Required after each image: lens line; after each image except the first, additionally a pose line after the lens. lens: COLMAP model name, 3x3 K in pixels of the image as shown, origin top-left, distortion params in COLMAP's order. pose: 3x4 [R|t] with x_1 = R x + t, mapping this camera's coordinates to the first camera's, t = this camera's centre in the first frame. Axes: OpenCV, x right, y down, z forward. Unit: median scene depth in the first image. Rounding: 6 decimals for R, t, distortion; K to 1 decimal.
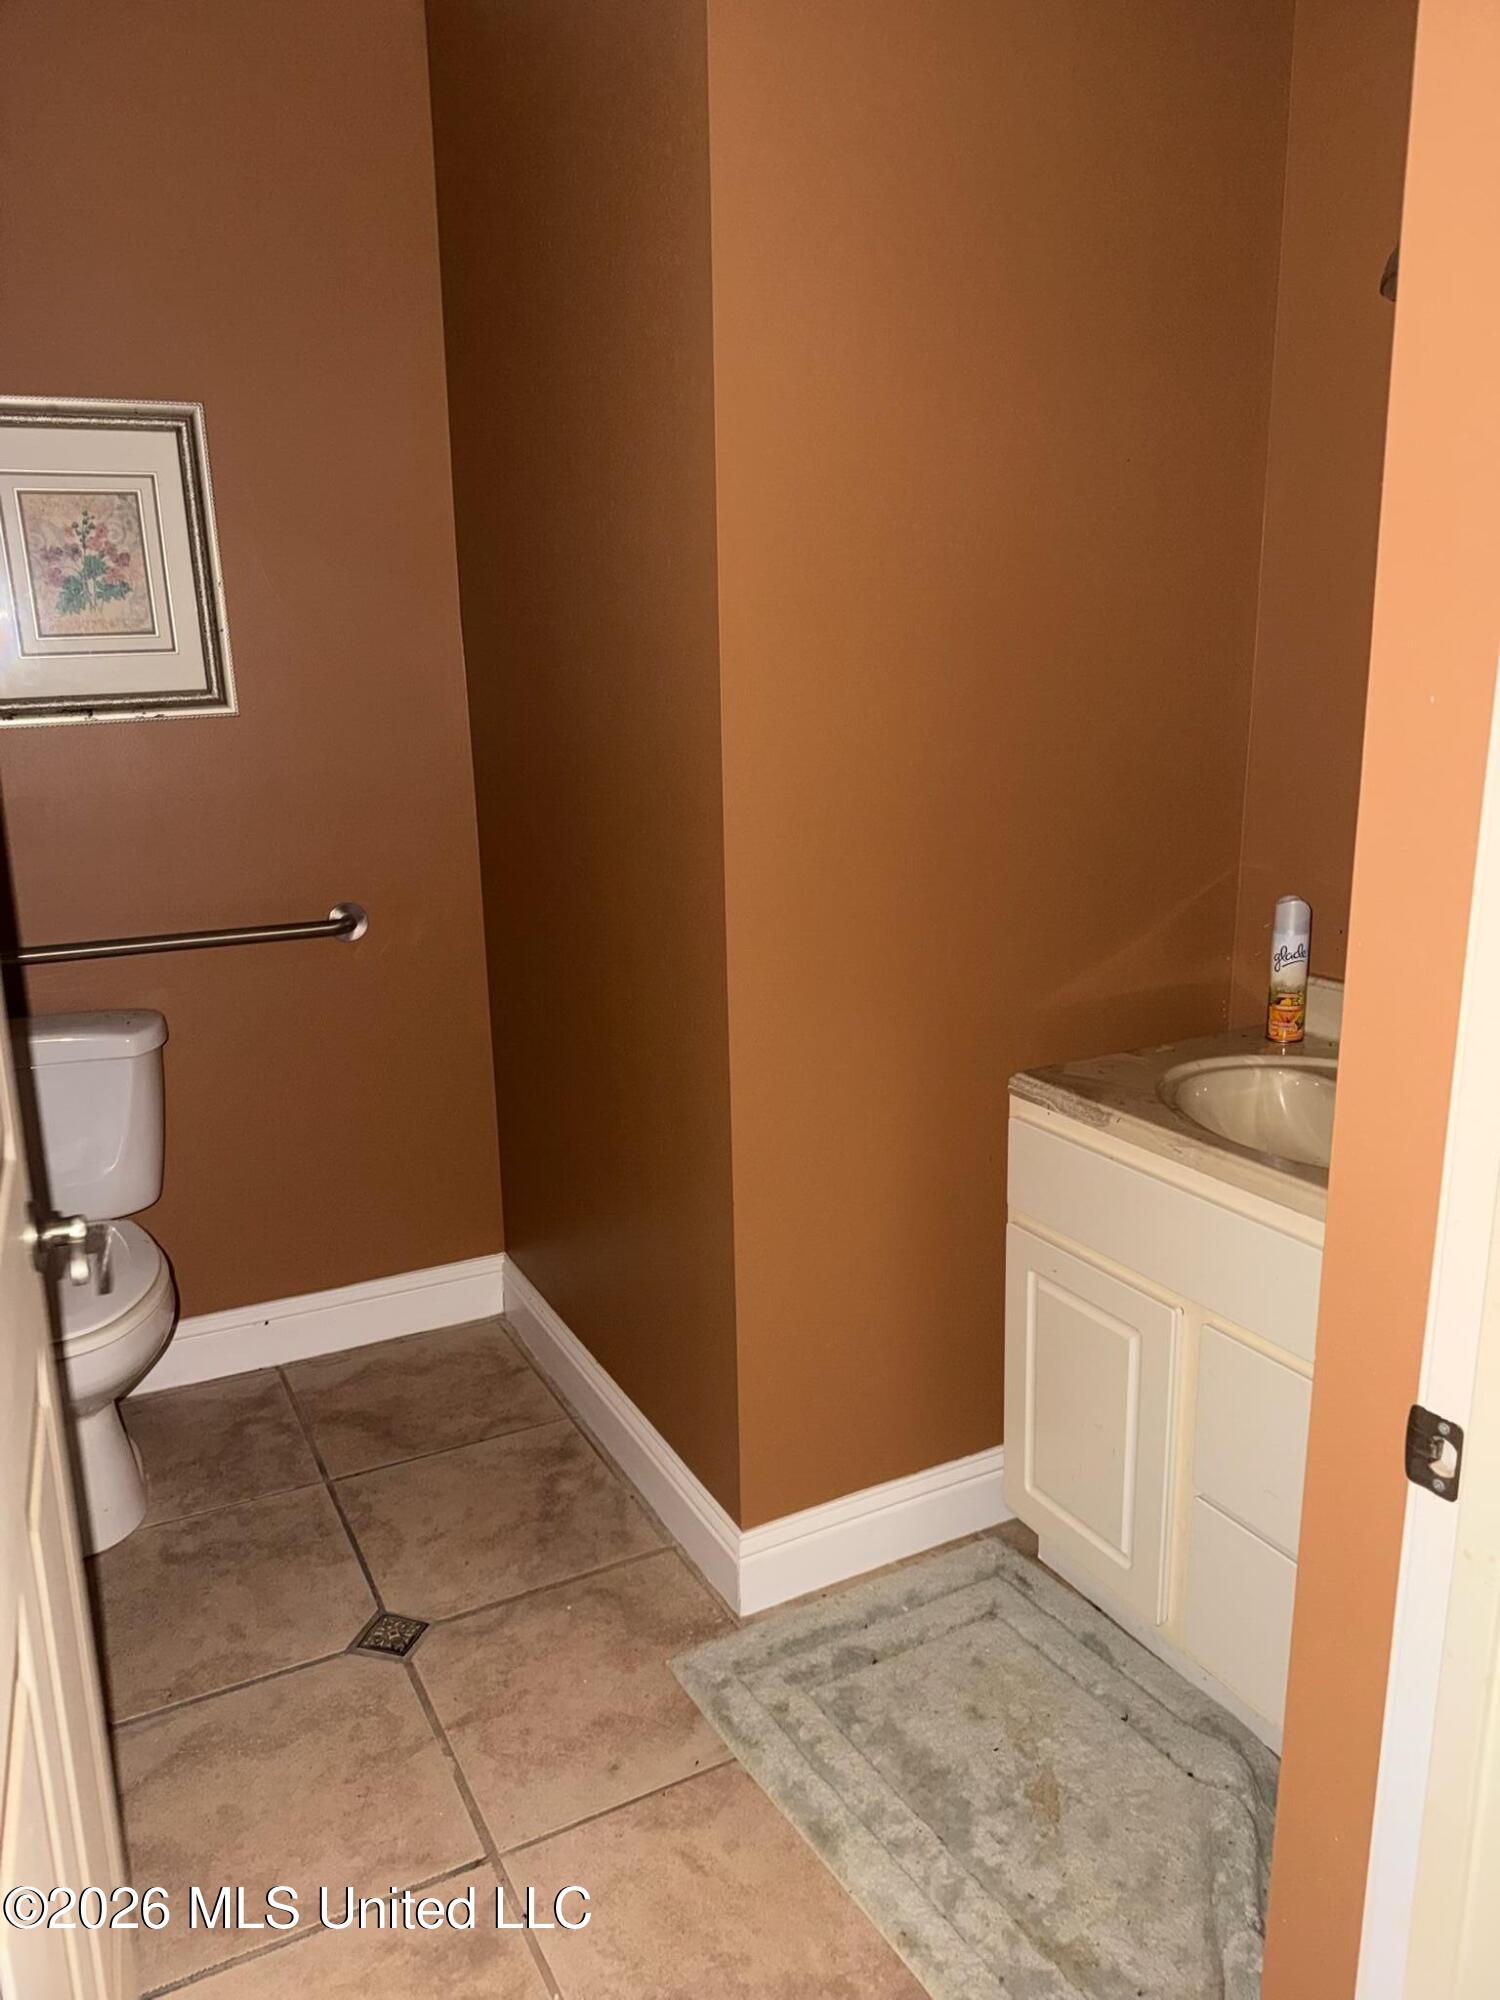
lens RADIAL K [[1425.1, 0, 750.0], [0, 1425.1, 1000.0], [0, 0, 1]] dist [0.152689, -0.168949]
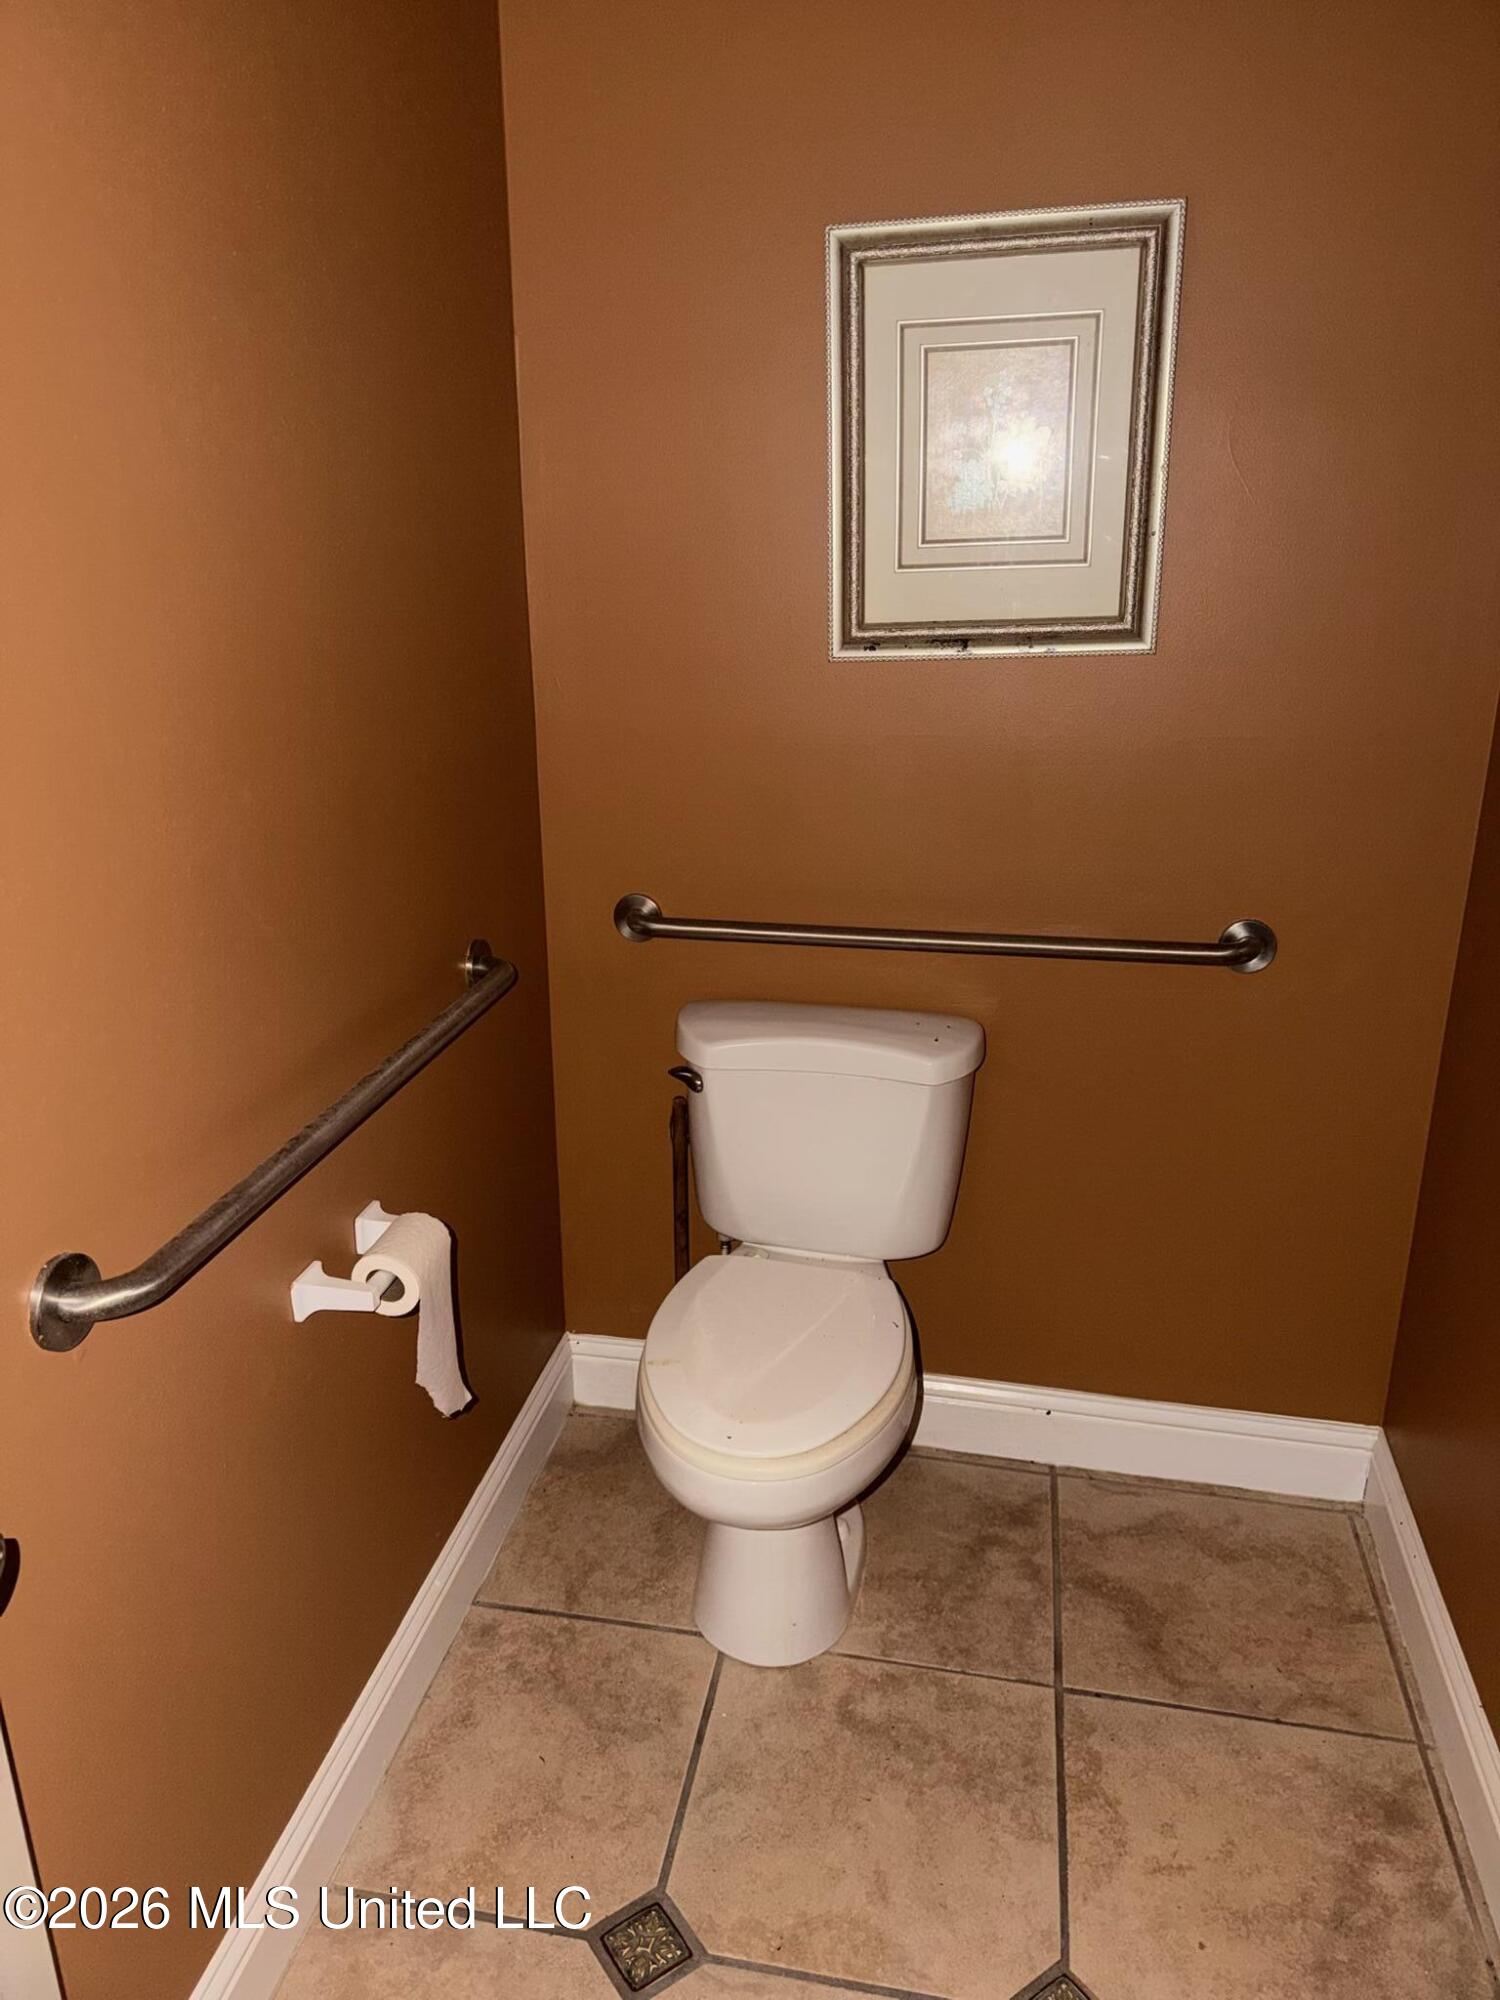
lens RADIAL K [[1408.4, 0, 732.9], [0, 1408.4, 1002.8], [0, 0, 1]] dist [0.047830, -0.062818]
pose [[0.774891, 0.212737, -0.595220, -0.059226], [-0.163853, 0.977079, 0.135903, -0.090269], [0.610489, -0.007782, 0.791987, 0.323113]]
